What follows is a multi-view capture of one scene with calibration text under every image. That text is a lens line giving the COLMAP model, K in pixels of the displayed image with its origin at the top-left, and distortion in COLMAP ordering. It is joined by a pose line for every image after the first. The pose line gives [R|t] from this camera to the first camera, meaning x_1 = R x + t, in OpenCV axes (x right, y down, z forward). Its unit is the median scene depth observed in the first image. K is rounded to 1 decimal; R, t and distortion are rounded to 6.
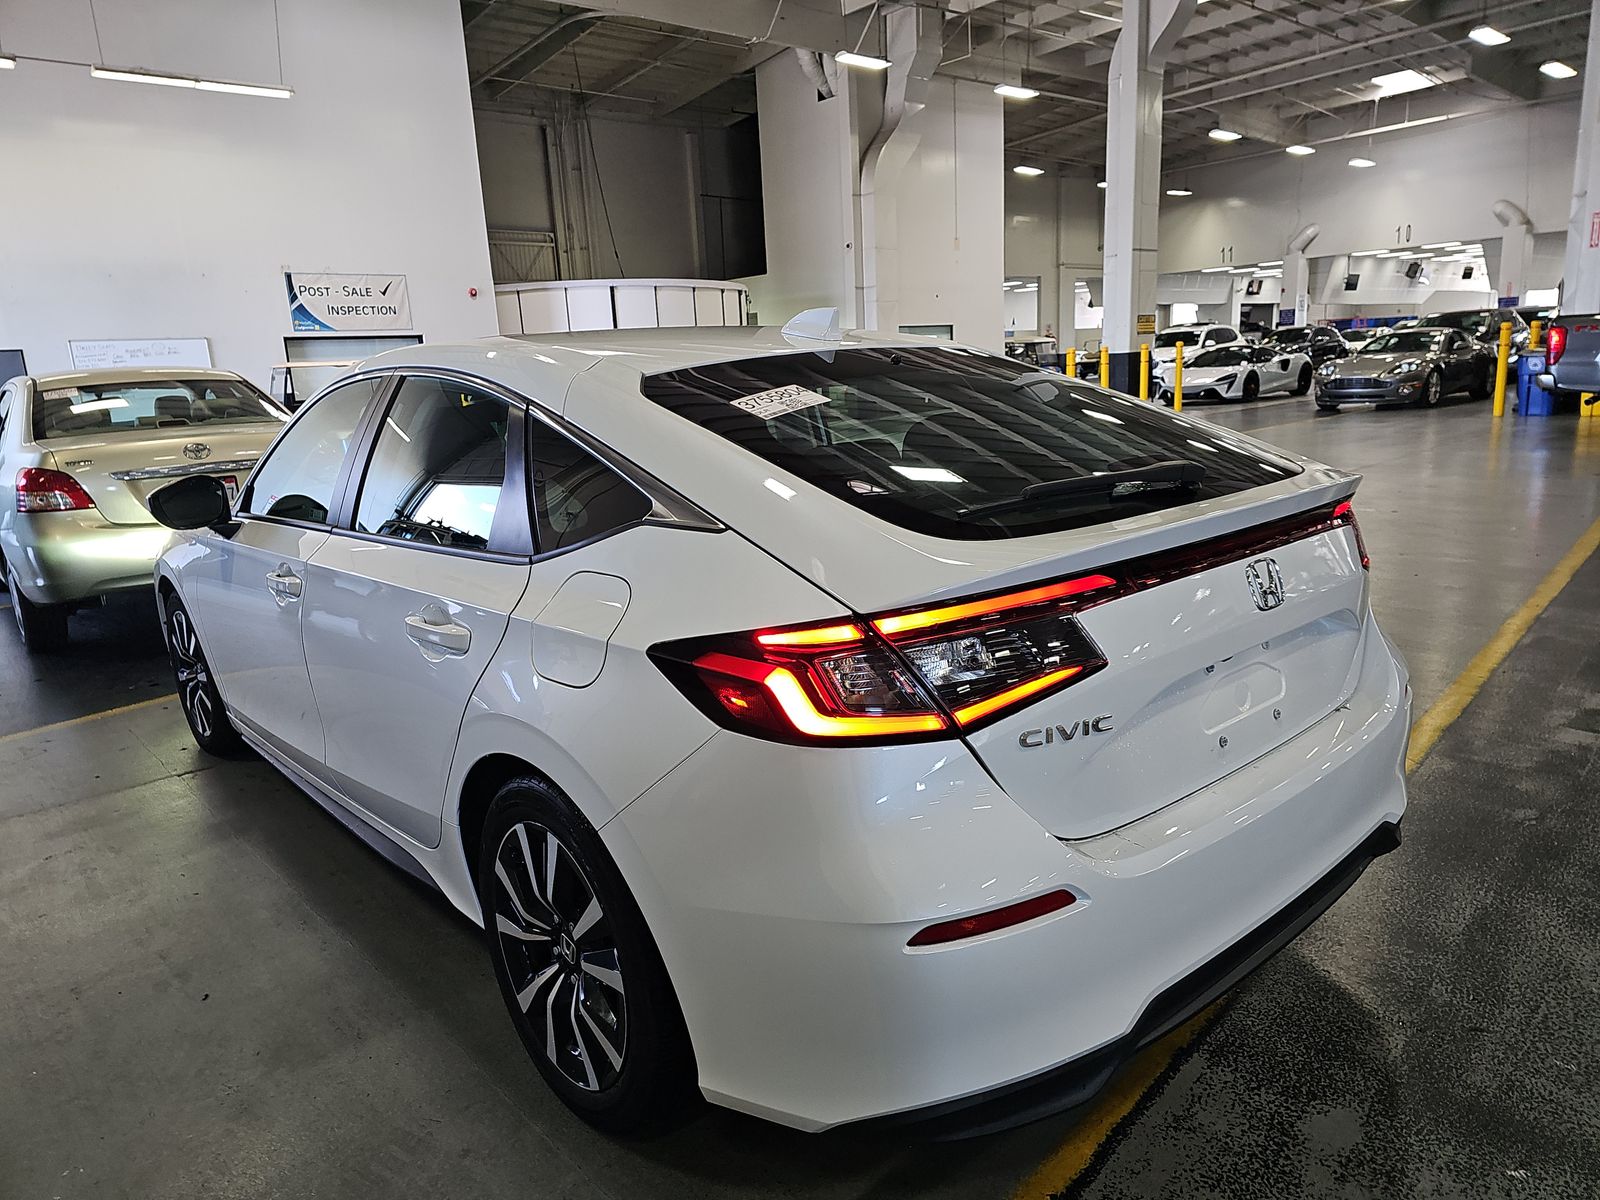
lens RADIAL K [[1030.4, 0, 803.3], [0, 1030.4, 603.8], [0, 0, 1]] dist [0.027988, -0.030178]
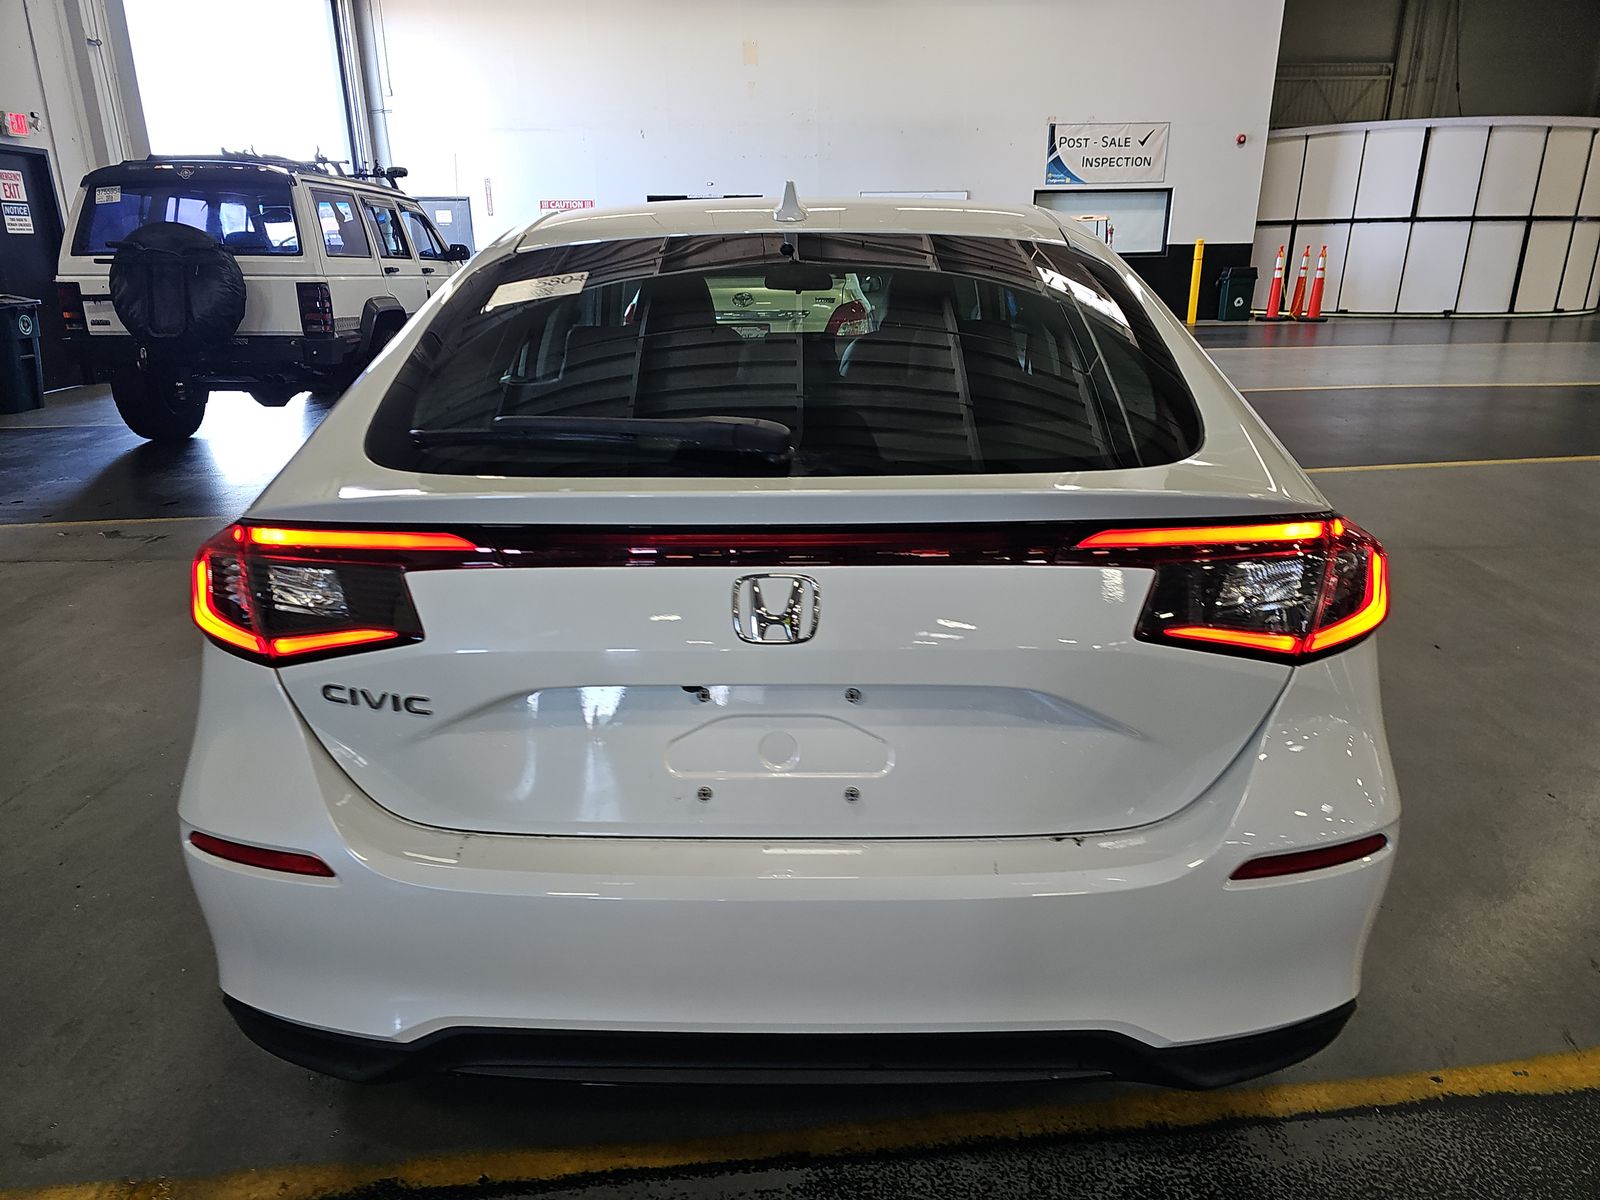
lens RADIAL K [[1030.4, 0, 792.3], [0, 1030.4, 604.4], [0, 0, 1]] dist [0.027988, -0.030178]
pose [[0.746717, 0.253583, -0.614907, 0.061581], [-0.172008, 0.966646, 0.189759, -0.010713], [0.642517, -0.035927, 0.765429, 0.033236]]
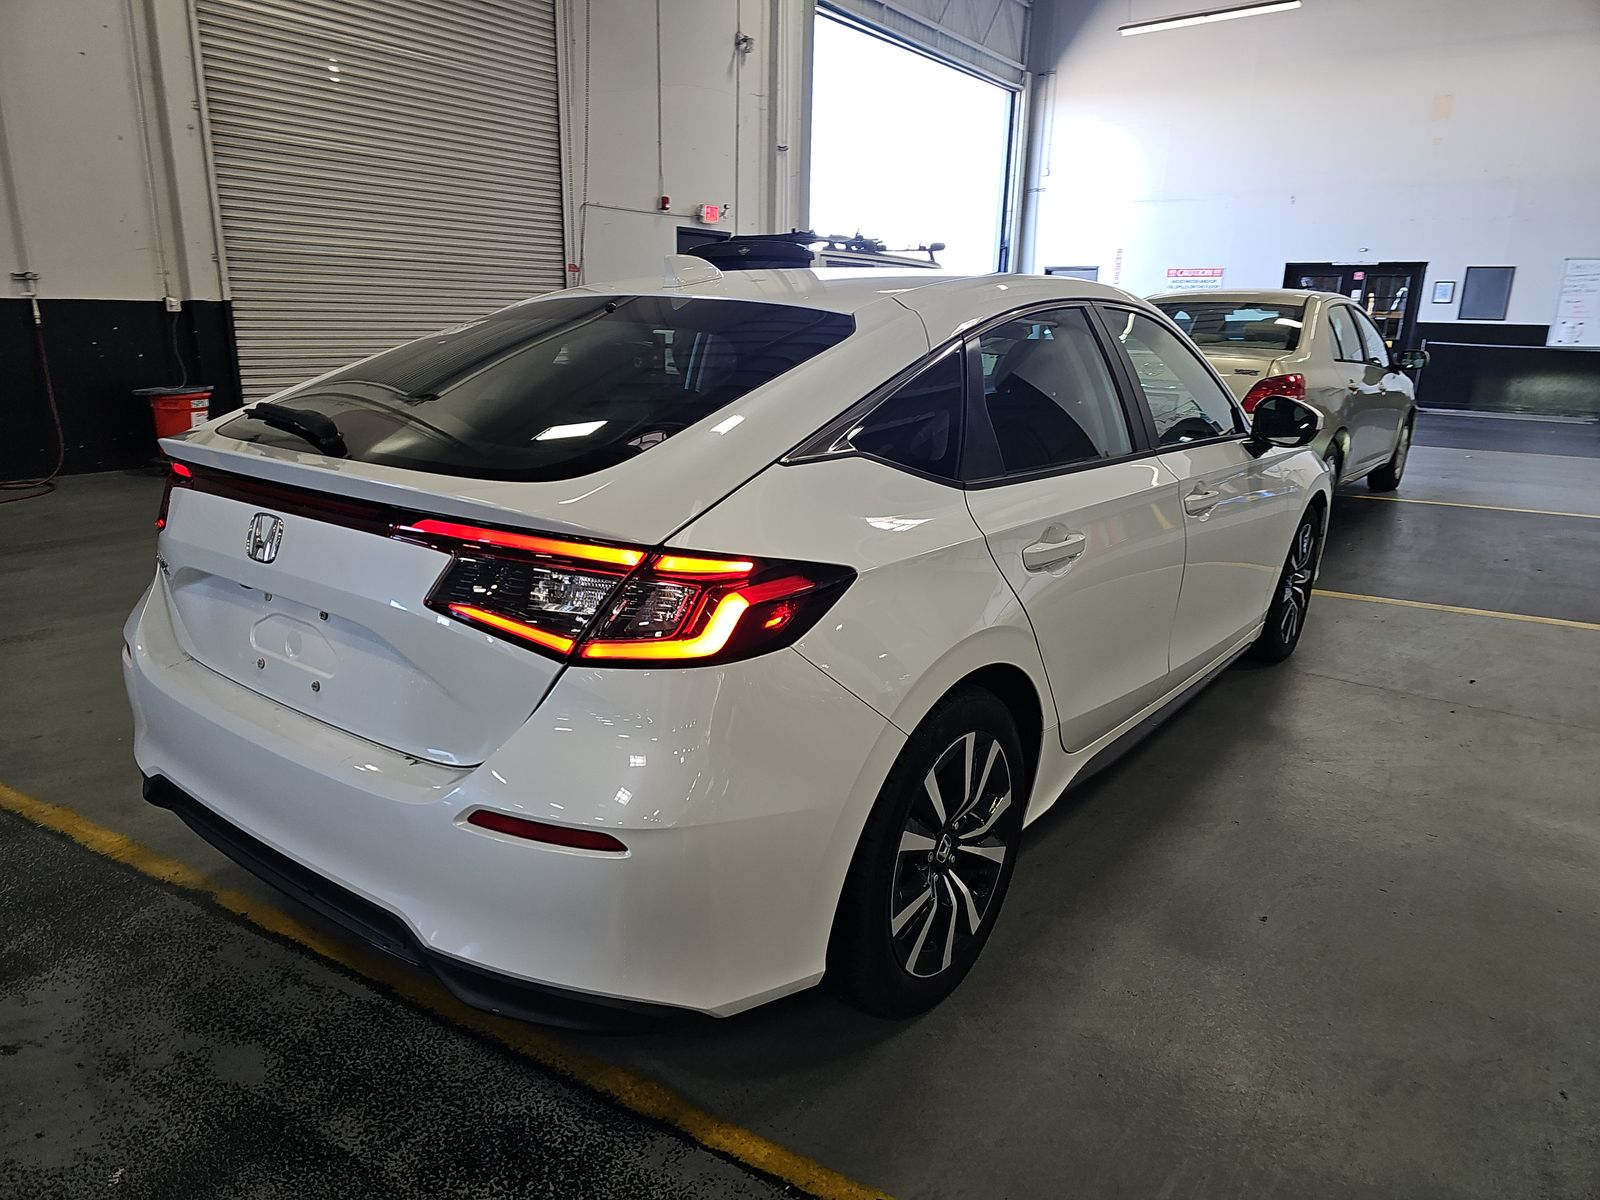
lens RADIAL K [[1030.4, 0, 786.2], [0, 1030.4, 596.0], [0, 0, 1]] dist [0.027988, -0.030178]
pose [[0.213756, 0.305117, -0.928015, 0.107486], [-0.240294, 0.937206, 0.252790, -0.024574], [0.946872, 0.168961, 0.273652, 0.085249]]
